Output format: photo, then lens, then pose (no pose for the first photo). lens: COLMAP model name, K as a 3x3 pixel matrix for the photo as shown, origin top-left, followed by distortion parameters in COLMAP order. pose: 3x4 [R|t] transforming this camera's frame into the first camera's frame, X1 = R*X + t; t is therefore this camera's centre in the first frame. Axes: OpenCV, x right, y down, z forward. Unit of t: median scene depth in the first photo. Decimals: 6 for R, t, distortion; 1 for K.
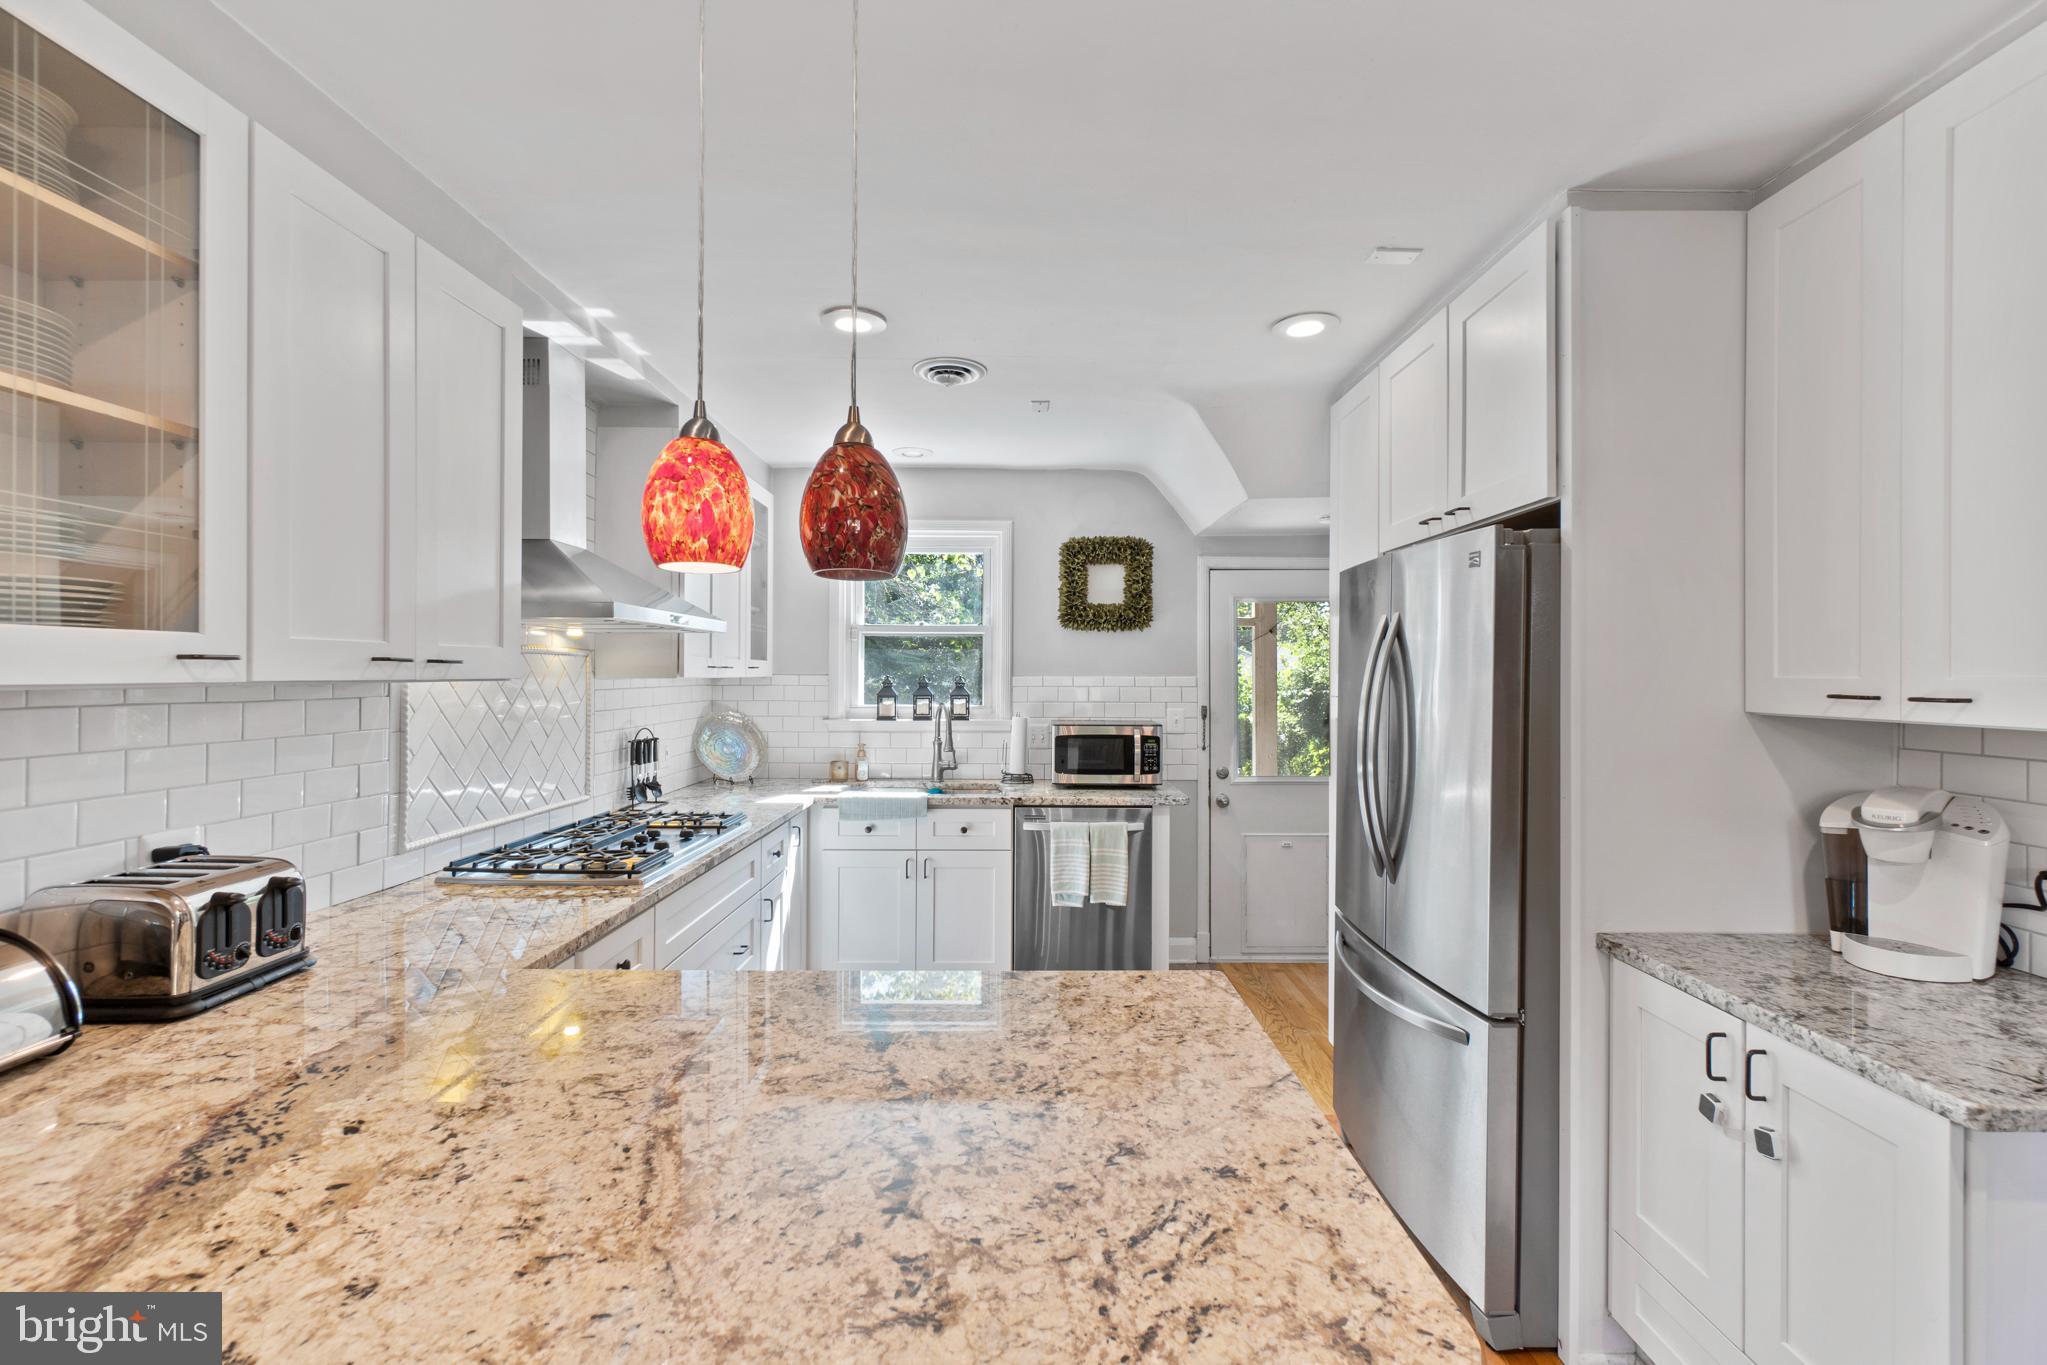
lens RADIAL K [[884.6, 0, 1023.5], [0, 884.6, 682.5], [0, 0, 1]] dist [0.000478, 0.000091]
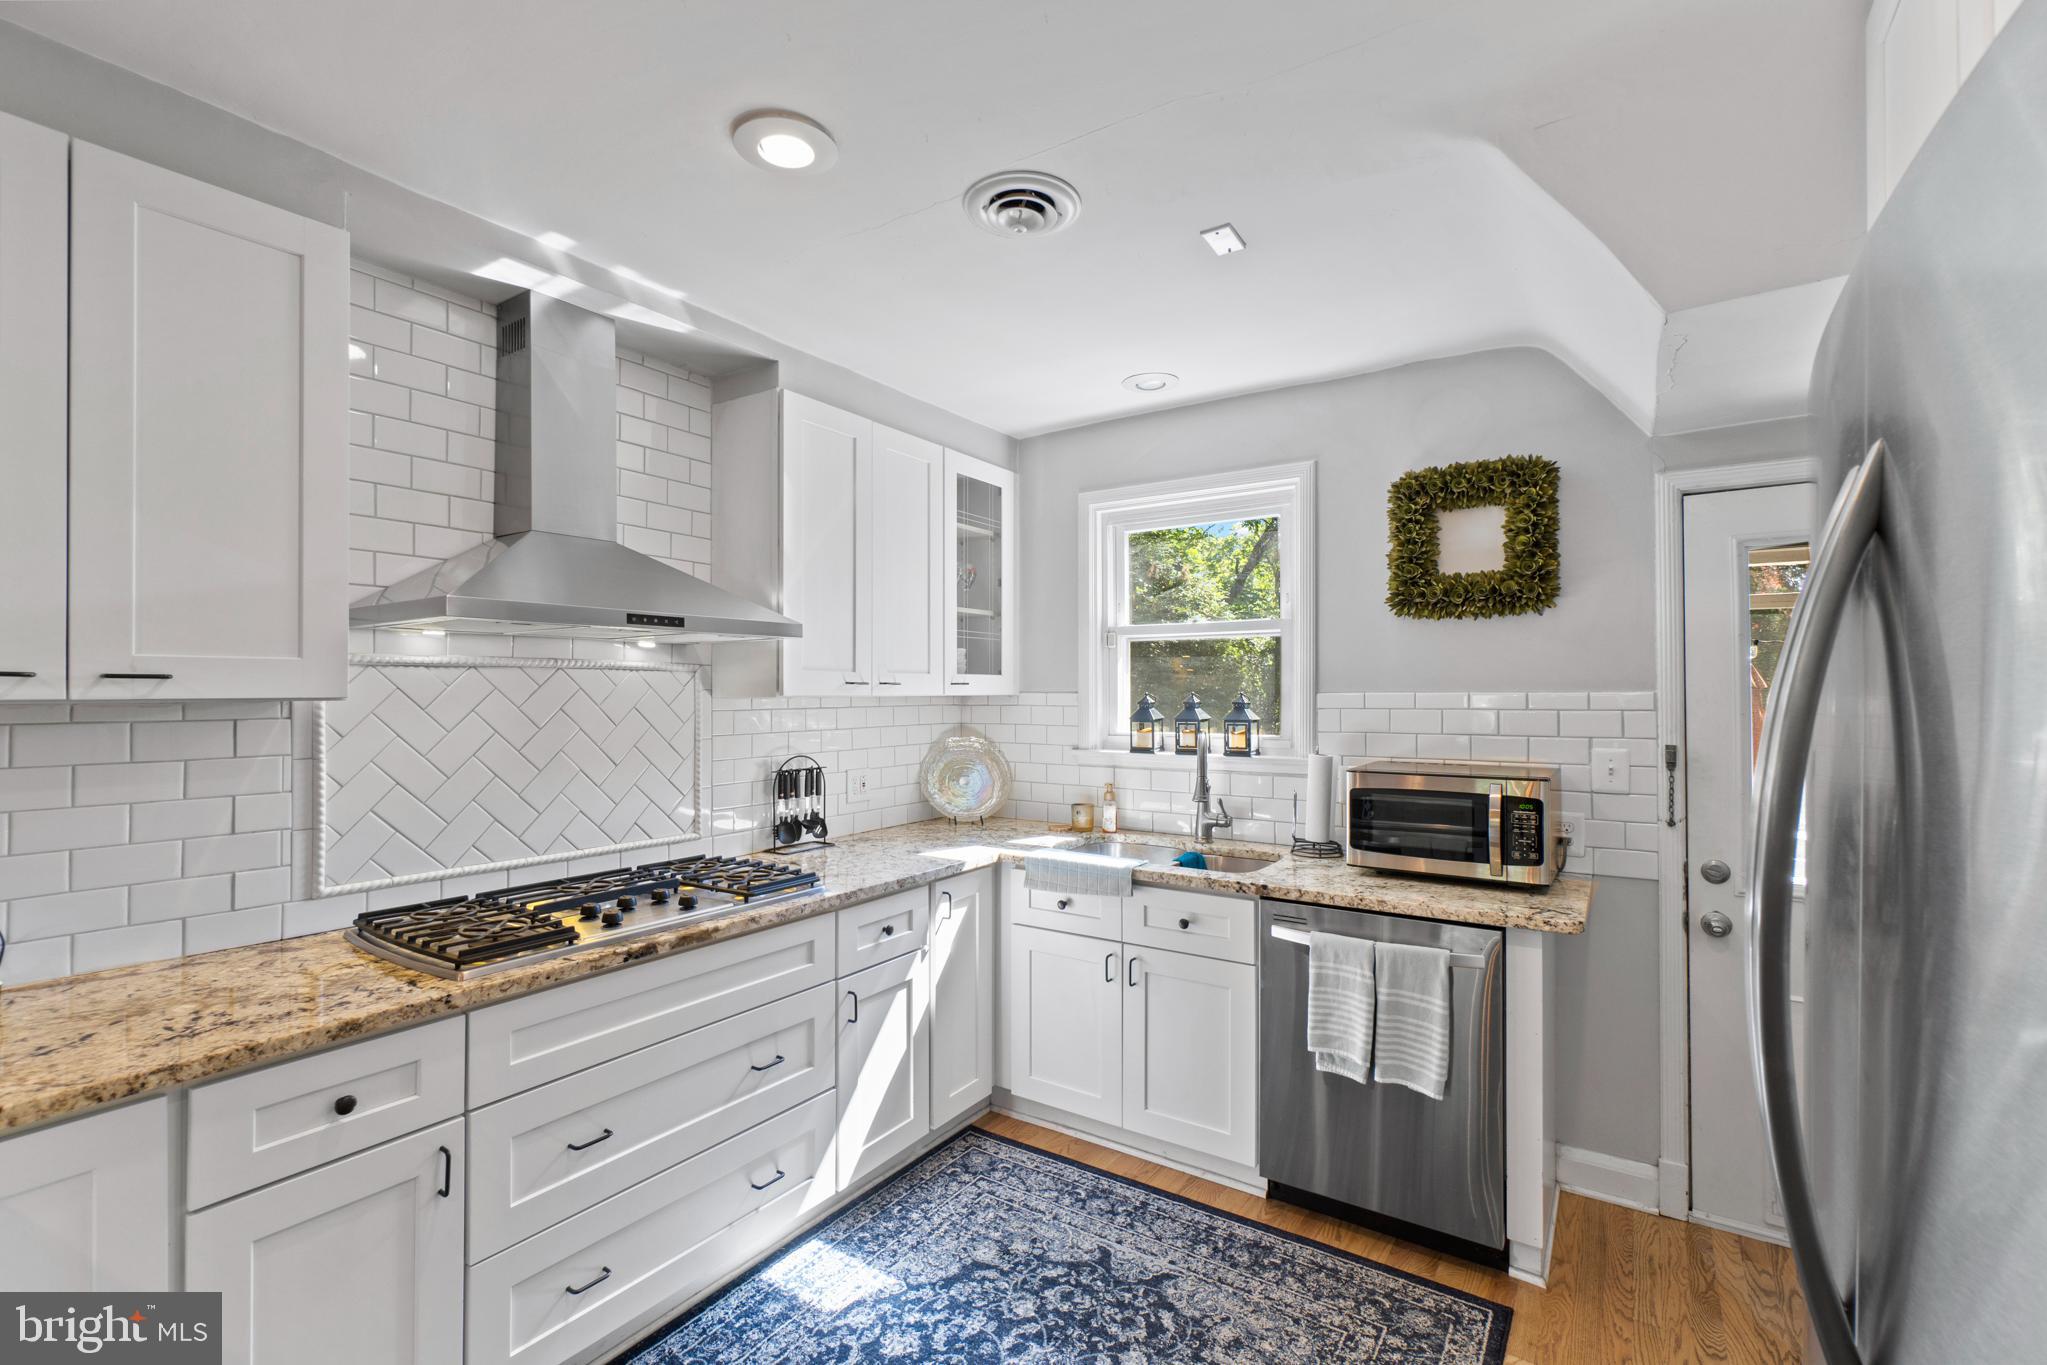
lens RADIAL K [[928.7, 0, 959.0], [0, 928.7, 691.7], [0, 0, 1]] dist [-0.002893, -0.000586]
pose [[0.829485, -0.005756, -0.558499, 0.173777], [-0.000106, 0.999945, -0.010464, -0.000698], [0.558528, 0.008739, 0.829439, 0.305876]]
